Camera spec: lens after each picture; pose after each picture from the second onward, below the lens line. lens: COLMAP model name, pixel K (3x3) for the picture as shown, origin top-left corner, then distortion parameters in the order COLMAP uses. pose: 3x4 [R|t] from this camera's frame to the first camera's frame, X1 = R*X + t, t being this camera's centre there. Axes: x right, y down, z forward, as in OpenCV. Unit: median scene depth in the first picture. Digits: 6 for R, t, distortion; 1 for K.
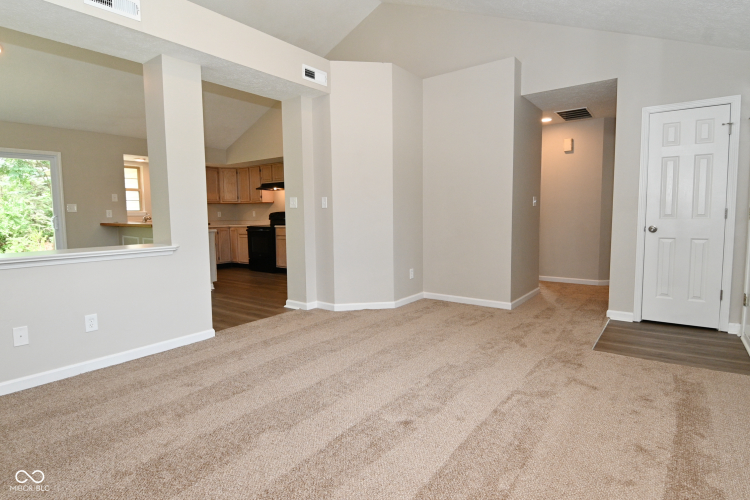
lens RADIAL K [[395.3, 0, 376.0], [0, 395.3, 243.7], [0, 0, 1]] dist [0.016177, -0.026580]
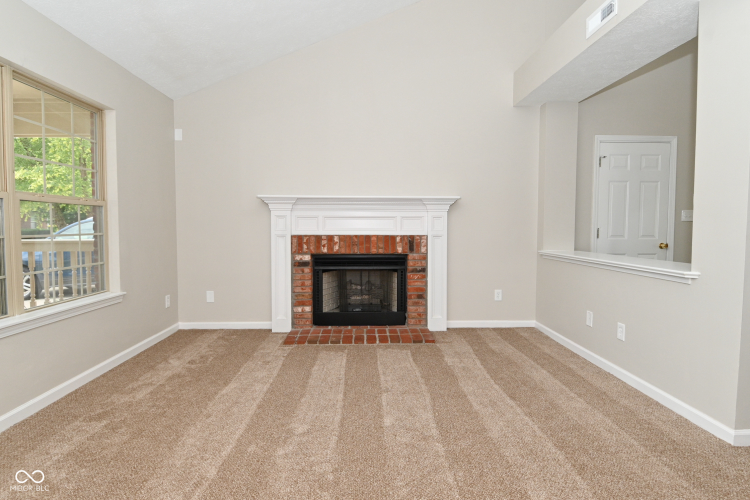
lens RADIAL K [[395.3, 0, 376.0], [0, 395.3, 243.7], [0, 0, 1]] dist [0.016177, -0.026580]
pose [[-0.783644, 0.038692, -0.620003, 0.272498], [-0.039774, 0.992885, 0.112234, -0.077828], [0.619935, 0.112612, -0.776530, 0.932806]]
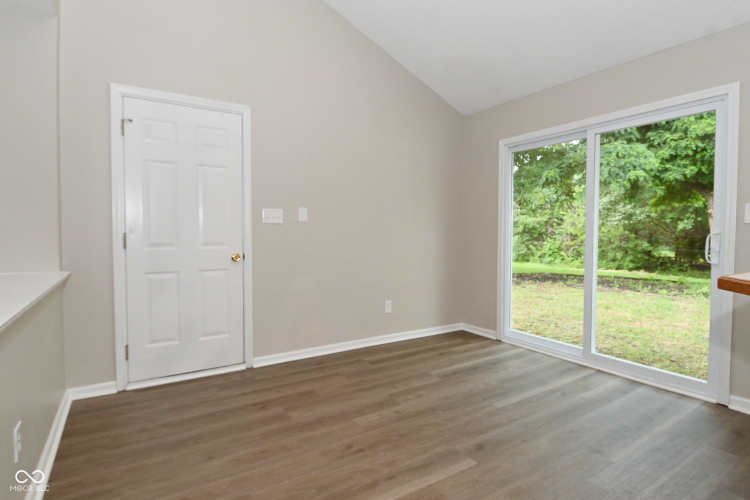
lens RADIAL K [[395.3, 0, 376.0], [0, 395.3, 243.7], [0, 0, 1]] dist [0.016177, -0.026580]
pose [[-0.351122, 0.039881, -0.935480, -0.359916], [-0.074070, 0.994778, 0.070211, -0.083016], [0.933395, 0.093944, -0.346335, 1.092238]]
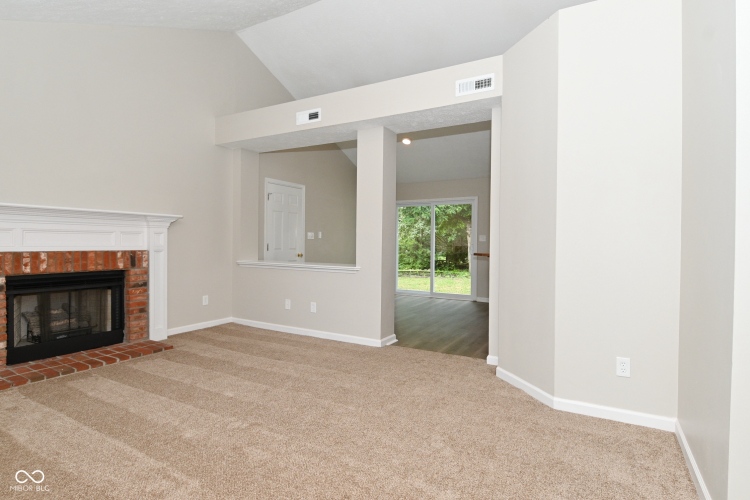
lens RADIAL K [[395.3, 0, 376.0], [0, 395.3, 243.7], [0, 0, 1]] dist [0.016177, -0.026580]
pose [[0.122603, 0.017732, -0.992297, 0.655804], [-0.089097, 0.996000, 0.006790, -0.070130], [0.988448, 0.087578, 0.123692, 0.698719]]
